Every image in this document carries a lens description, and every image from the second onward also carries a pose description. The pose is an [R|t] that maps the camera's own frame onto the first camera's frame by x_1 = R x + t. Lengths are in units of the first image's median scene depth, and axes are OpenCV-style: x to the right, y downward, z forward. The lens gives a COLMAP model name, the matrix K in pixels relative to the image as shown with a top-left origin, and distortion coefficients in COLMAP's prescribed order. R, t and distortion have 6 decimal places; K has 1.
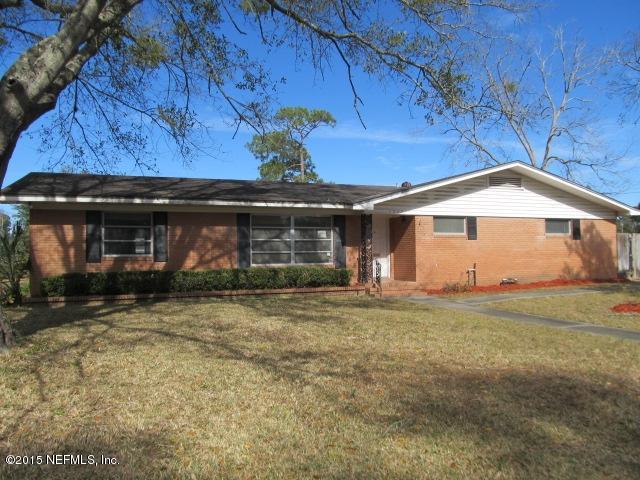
lens RADIAL K [[527.6, 0, 320.9], [0, 527.6, 242.0], [0, 0, 1]] dist [-0.059591, 0.017096]
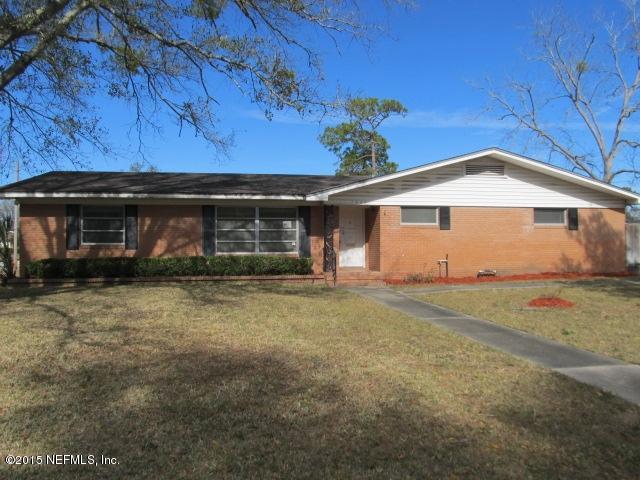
lens RADIAL K [[527.6, 0, 318.6], [0, 527.6, 240.7], [0, 0, 1]] dist [-0.059591, 0.017096]
pose [[0.979293, 0.004636, -0.202397, 0.273108], [-0.001578, 0.999882, 0.015266, 0.001080], [0.202443, -0.014630, 0.979185, -0.009144]]
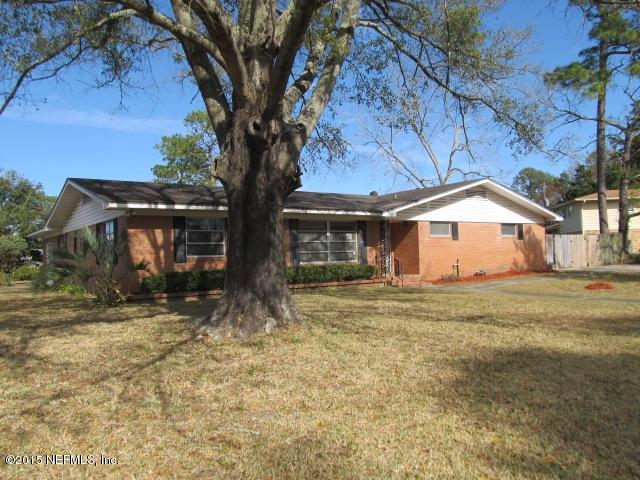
lens RADIAL K [[527.6, 0, 323.4], [0, 527.6, 237.0], [0, 0, 1]] dist [-0.059591, 0.017096]
pose [[0.967335, -0.004990, 0.253453, -0.356241], [0.008007, 0.999909, -0.010877, -0.001052], [-0.253376, 0.012551, 0.967287, -0.141594]]
